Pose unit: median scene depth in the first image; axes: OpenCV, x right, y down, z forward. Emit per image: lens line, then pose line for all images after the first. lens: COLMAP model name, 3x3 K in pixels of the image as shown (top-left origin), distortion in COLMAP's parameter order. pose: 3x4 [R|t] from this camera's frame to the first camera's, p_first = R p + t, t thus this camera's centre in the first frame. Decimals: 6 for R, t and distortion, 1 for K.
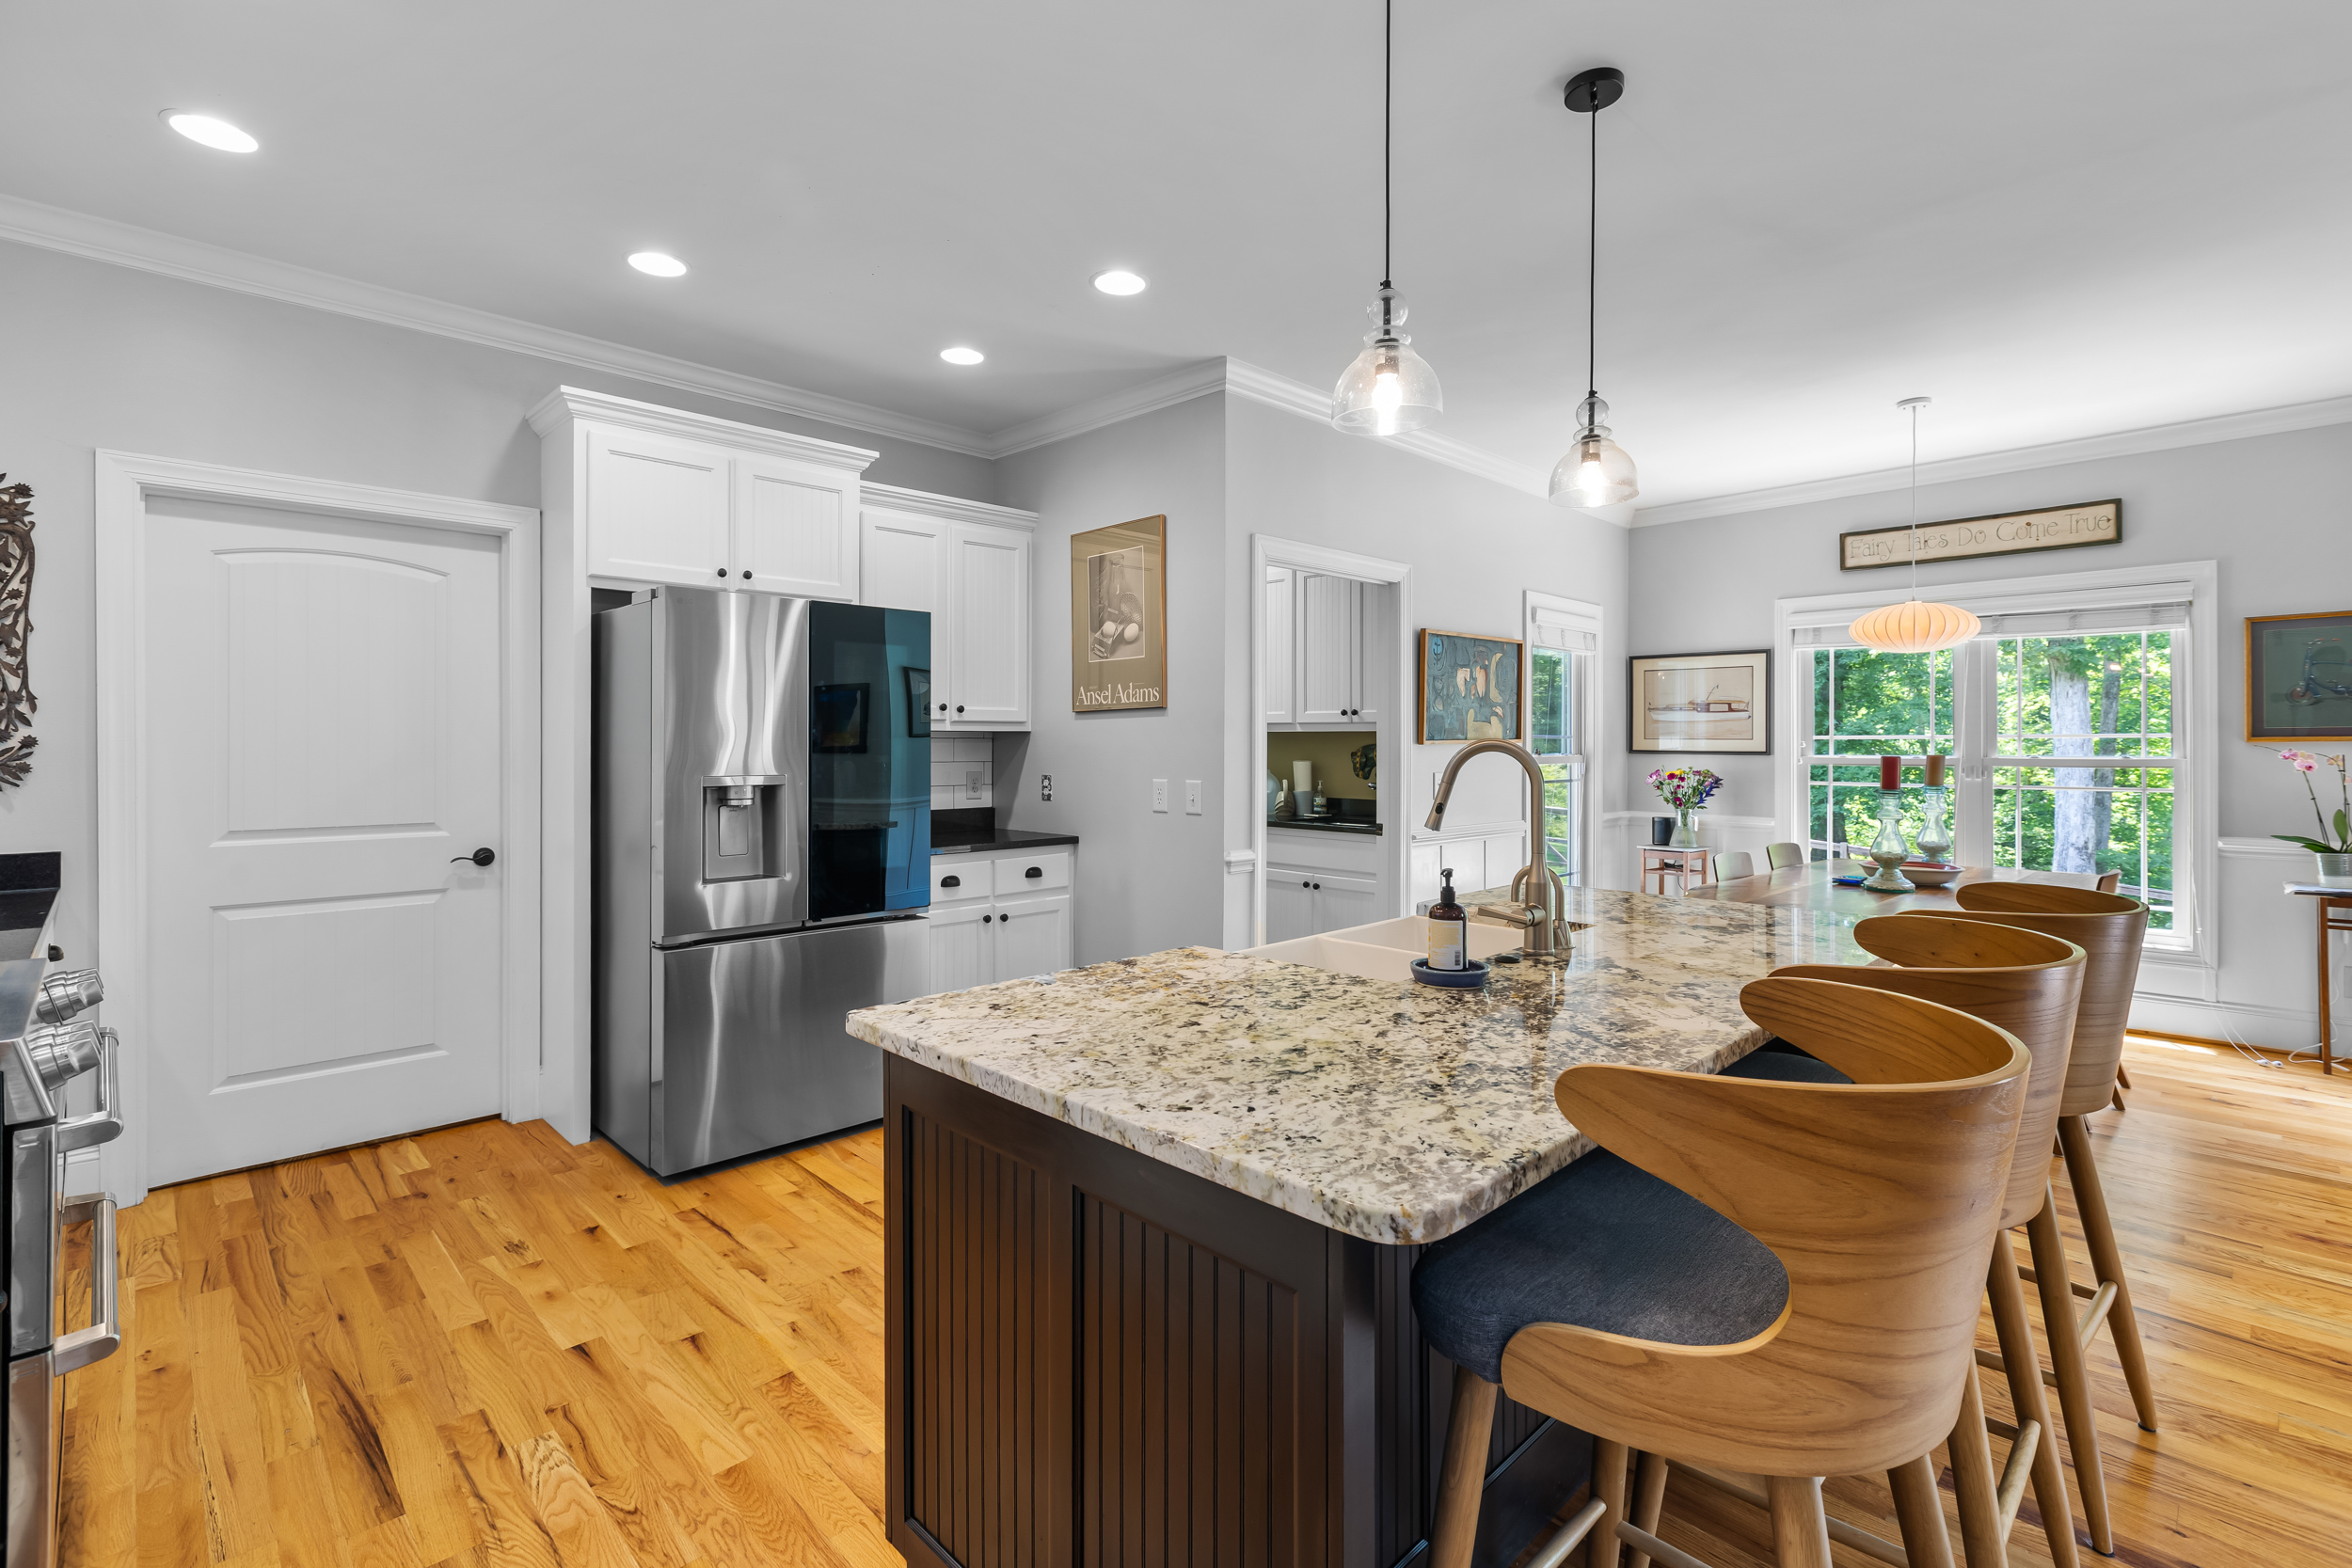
lens RADIAL K [[1069.8, 0, 1179.6], [0, 1069.8, 741.4], [0, 0, 1]] dist [0.020241, -0.012011]
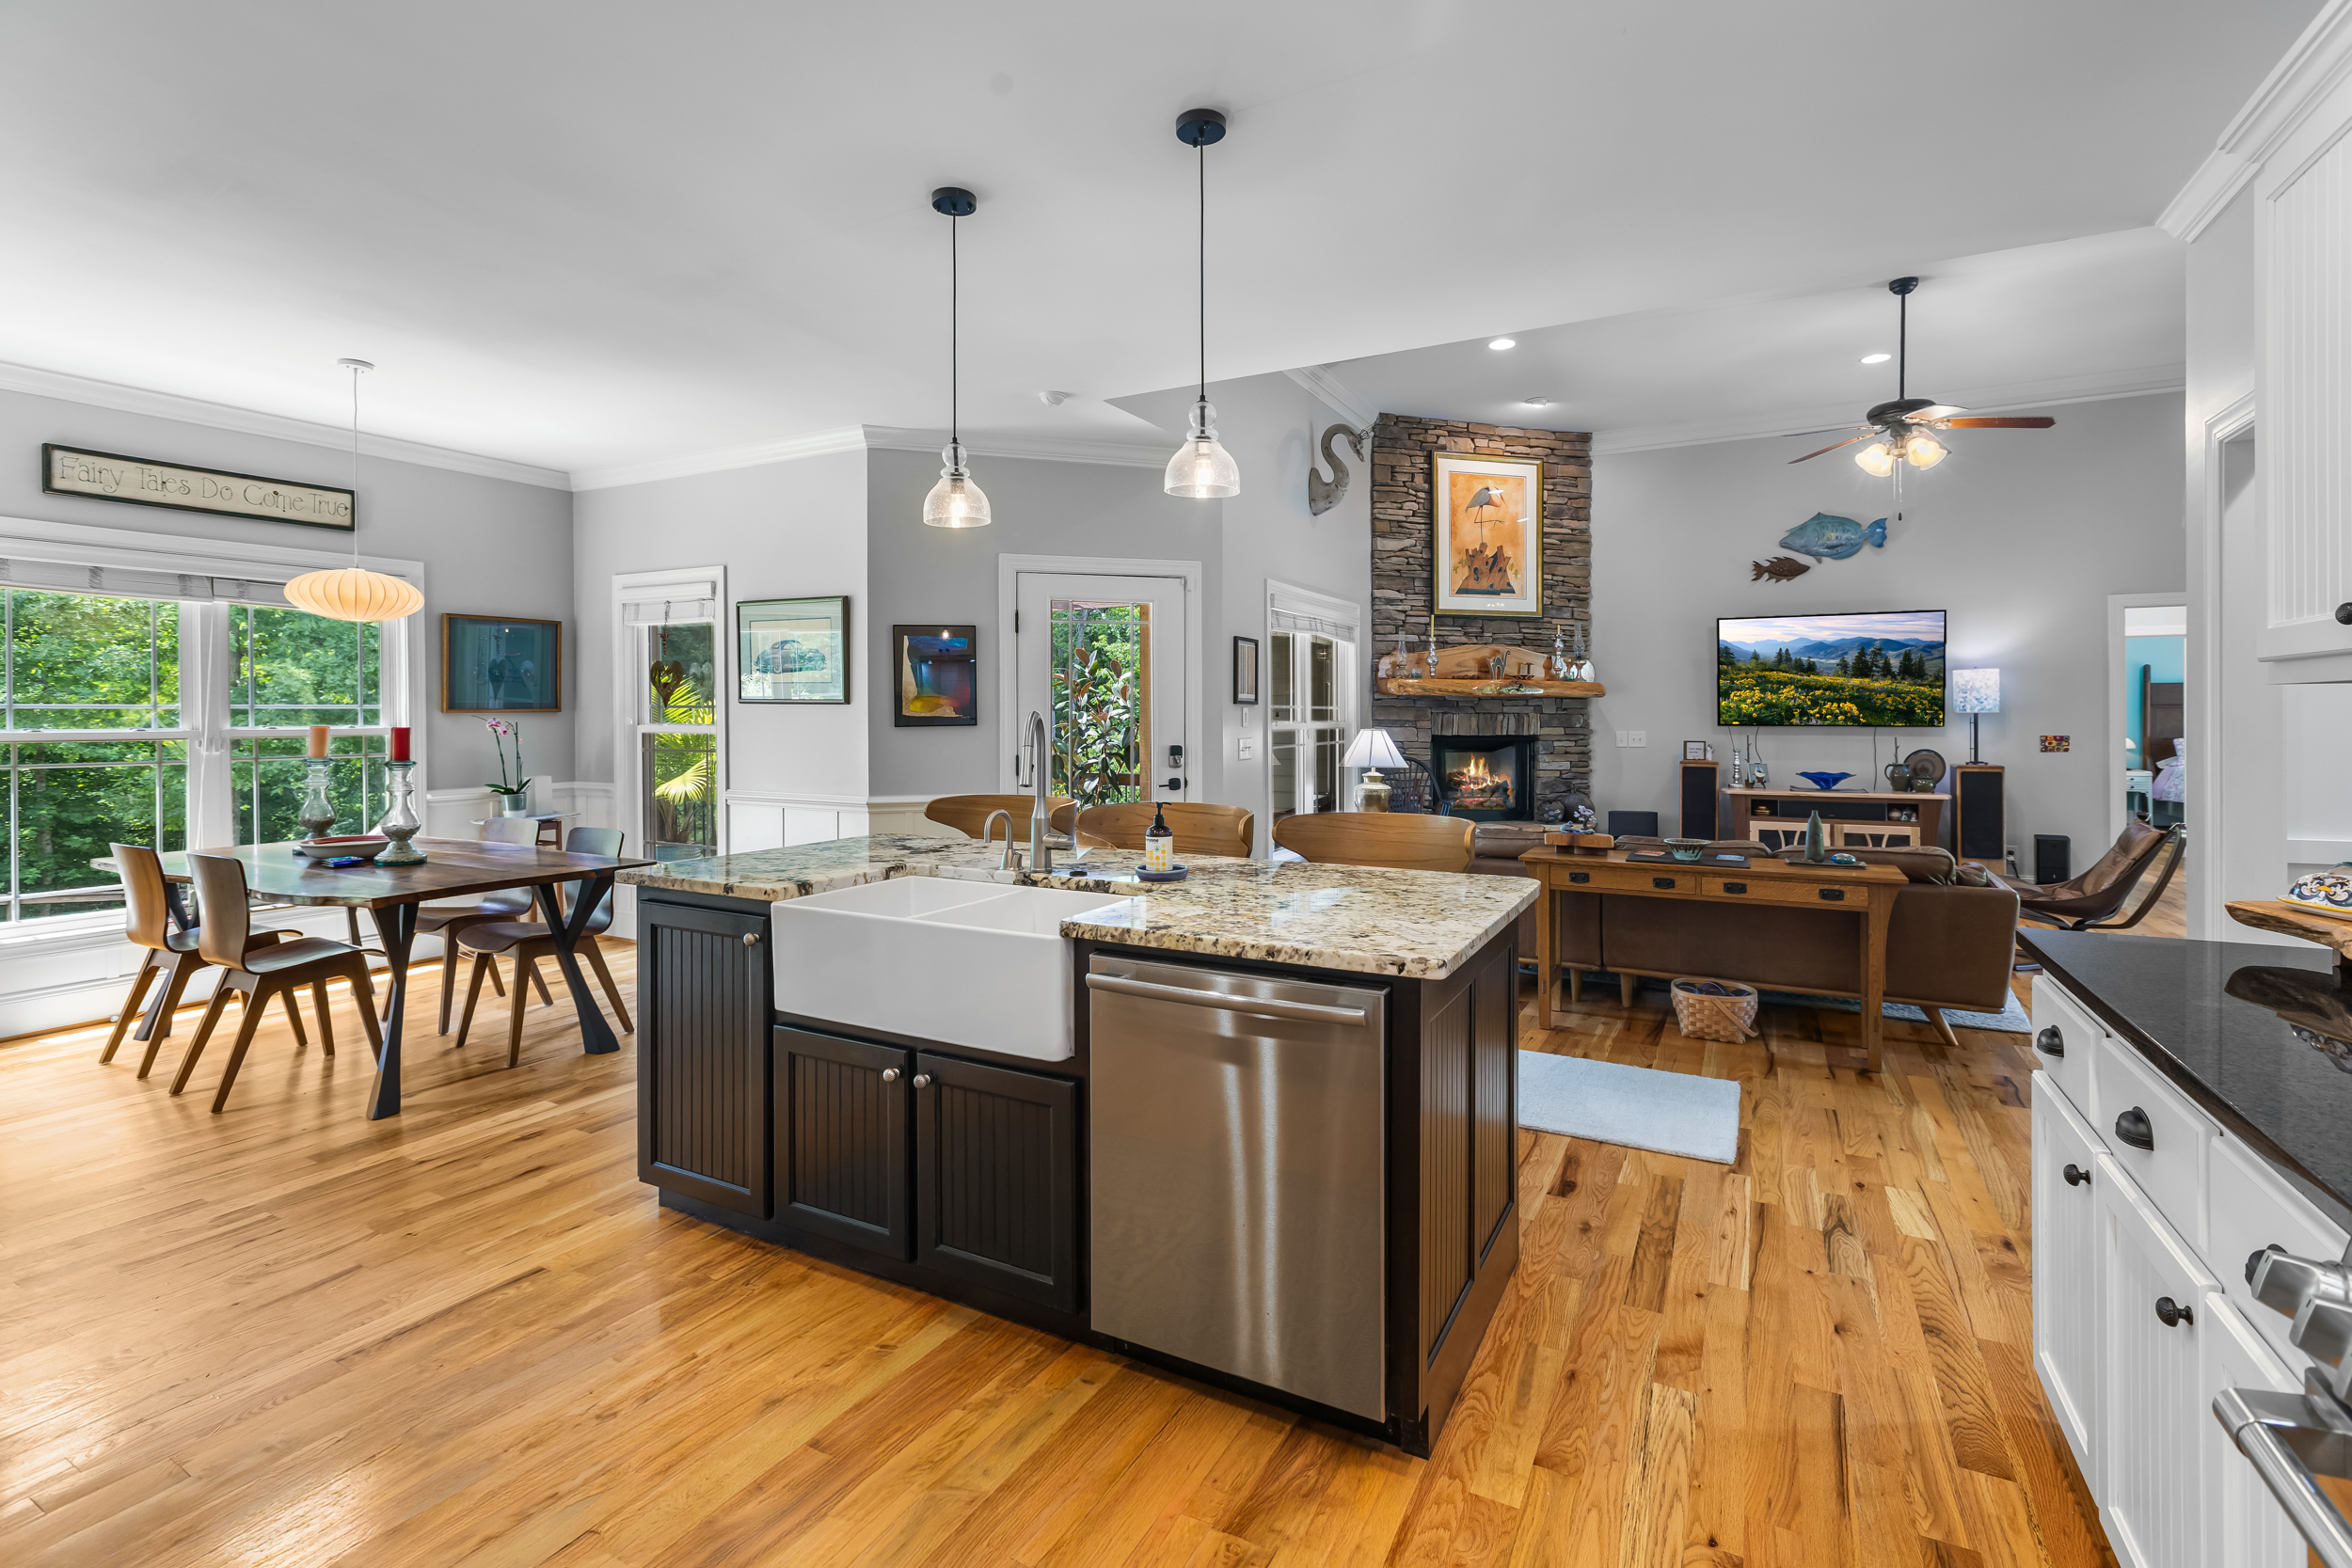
lens RADIAL K [[1073.1, 0, 1176.7], [0, 1073.1, 720.1], [0, 0, 1]] dist [0.000941, 0.000193]
pose [[-0.293582, -0.006312, 0.955913, -0.421724], [-0.001725, 0.999980, 0.006073, 0.000227], [-0.955932, 0.000134, -0.293587, 0.518494]]
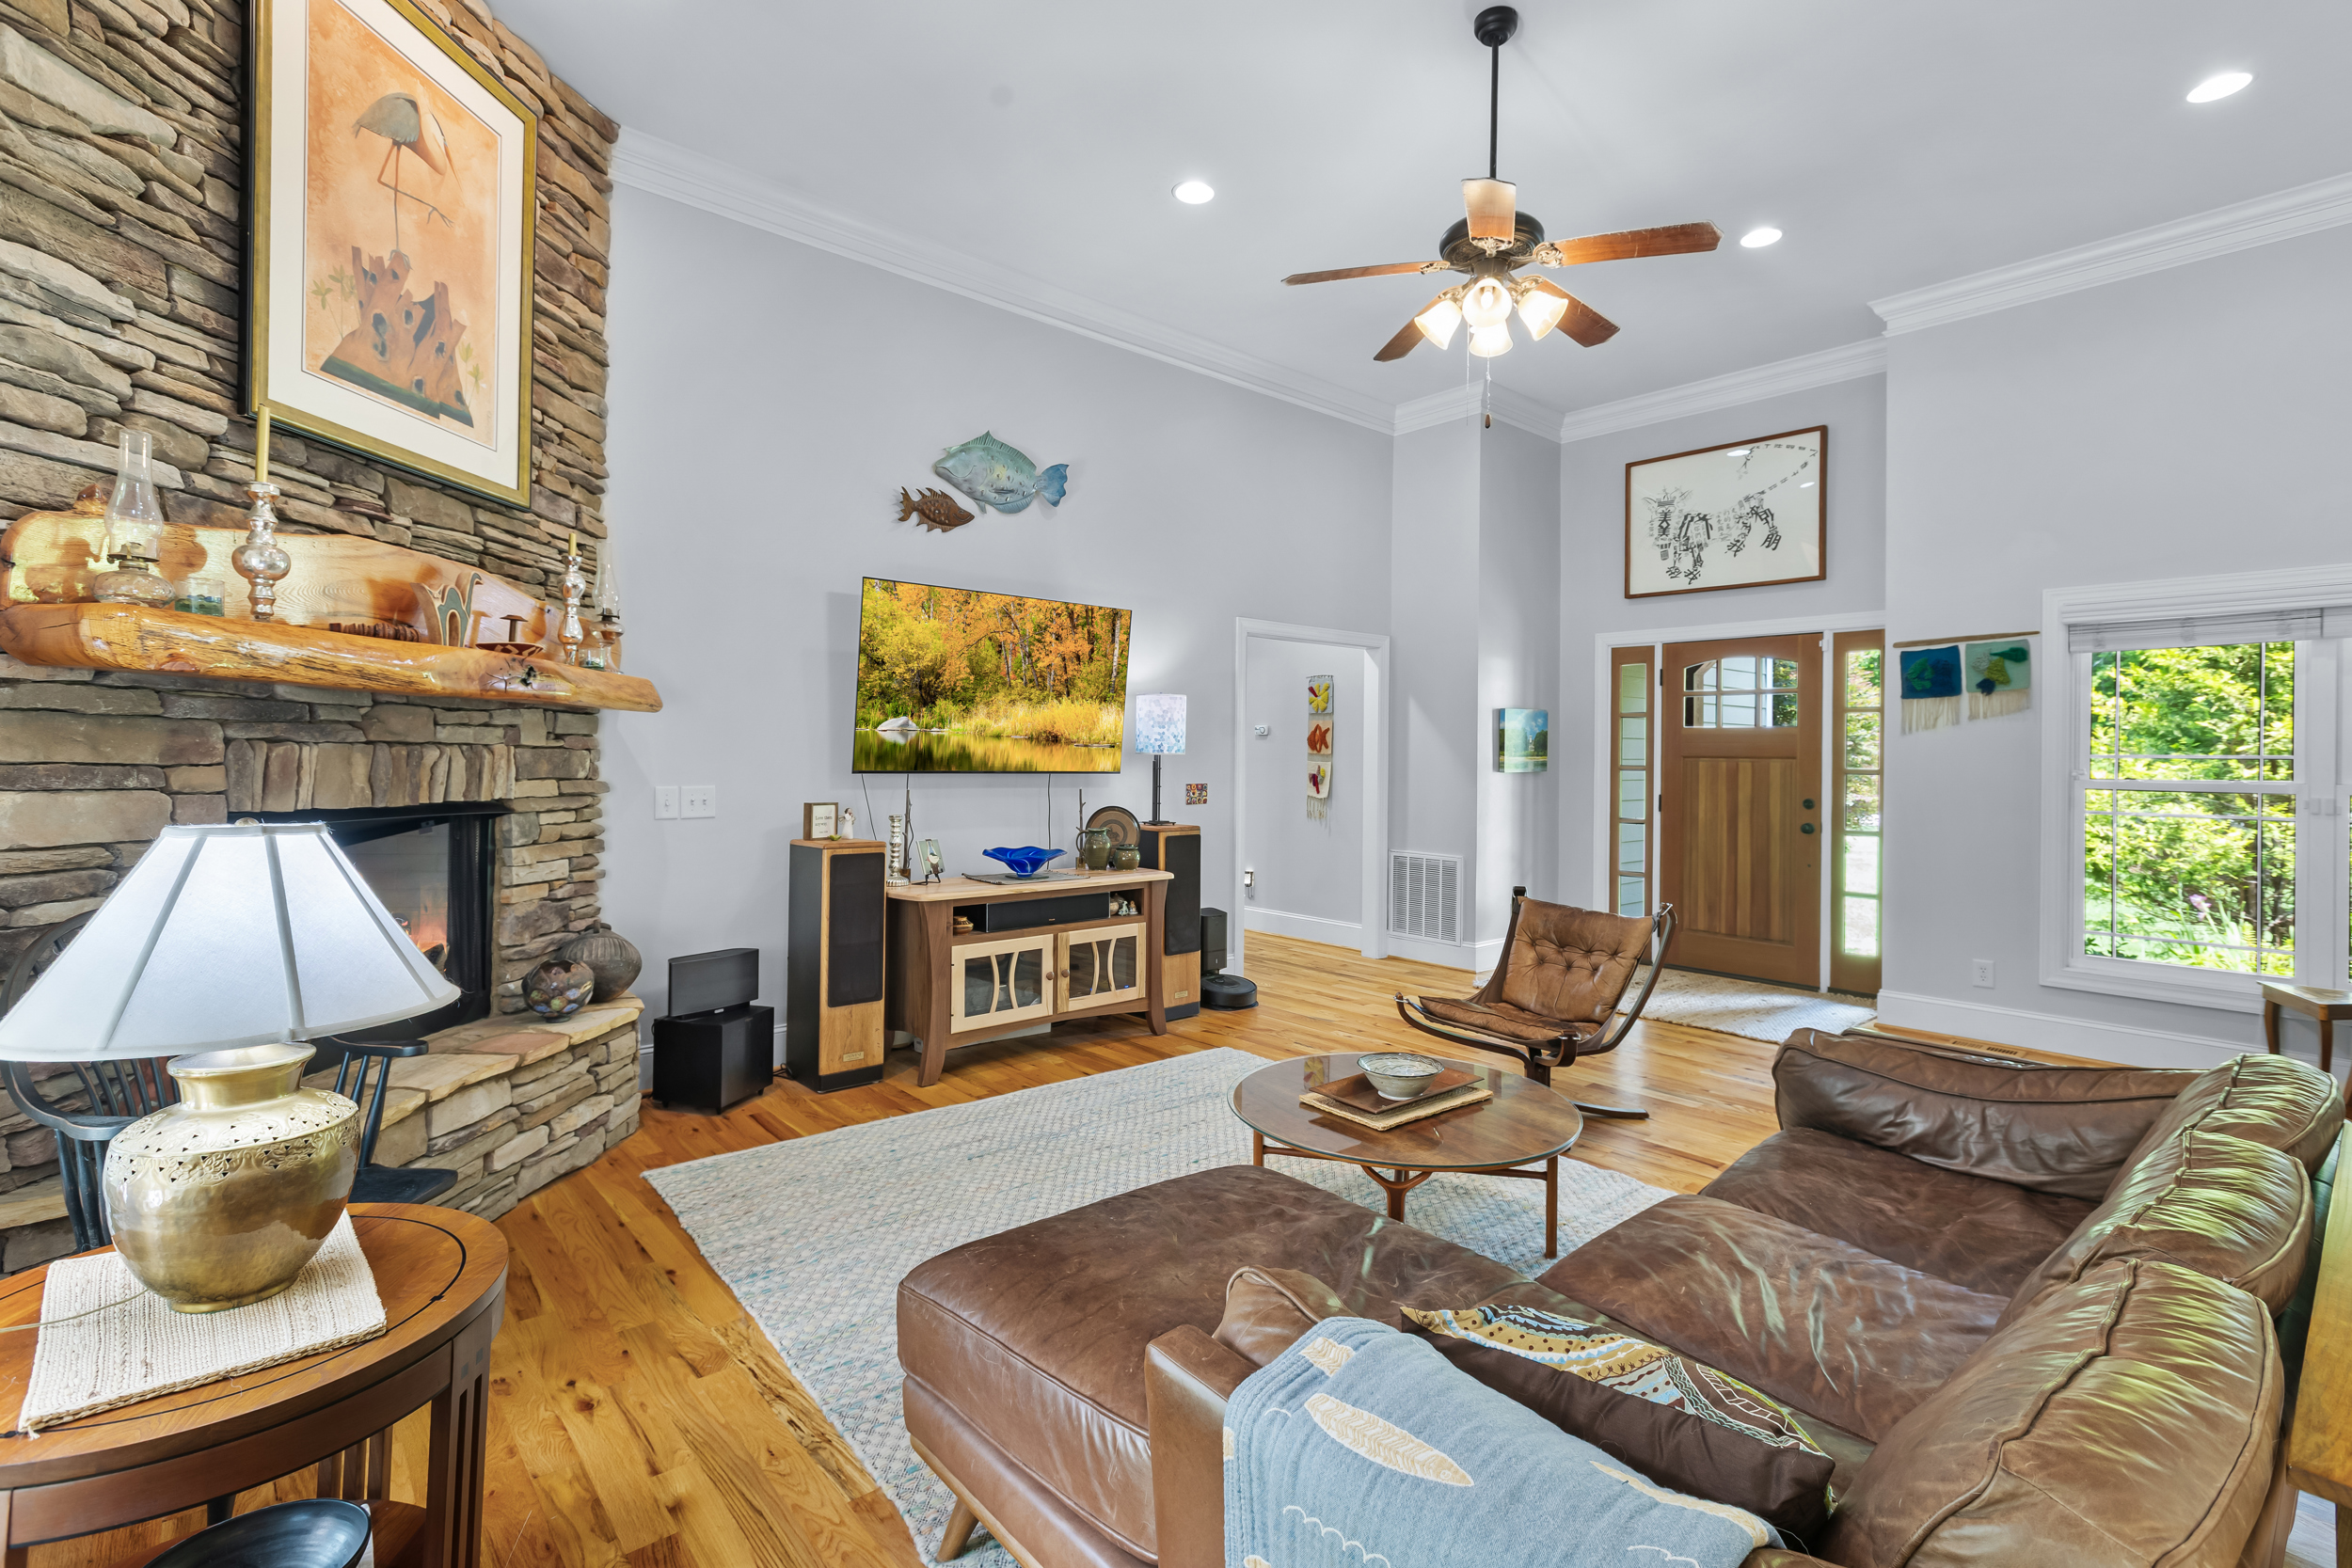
lens RADIAL K [[1083.4, 0, 1175.8], [0, 1083.4, 760.4], [0, 0, 1]] dist [0.002081, 0.000198]
pose [[-0.998130, -0.014071, 0.059492, 0.602955], [-0.013998, 0.999901, 0.001654, 0.000864], [-0.059510, 0.000818, -0.998227, 0.122644]]
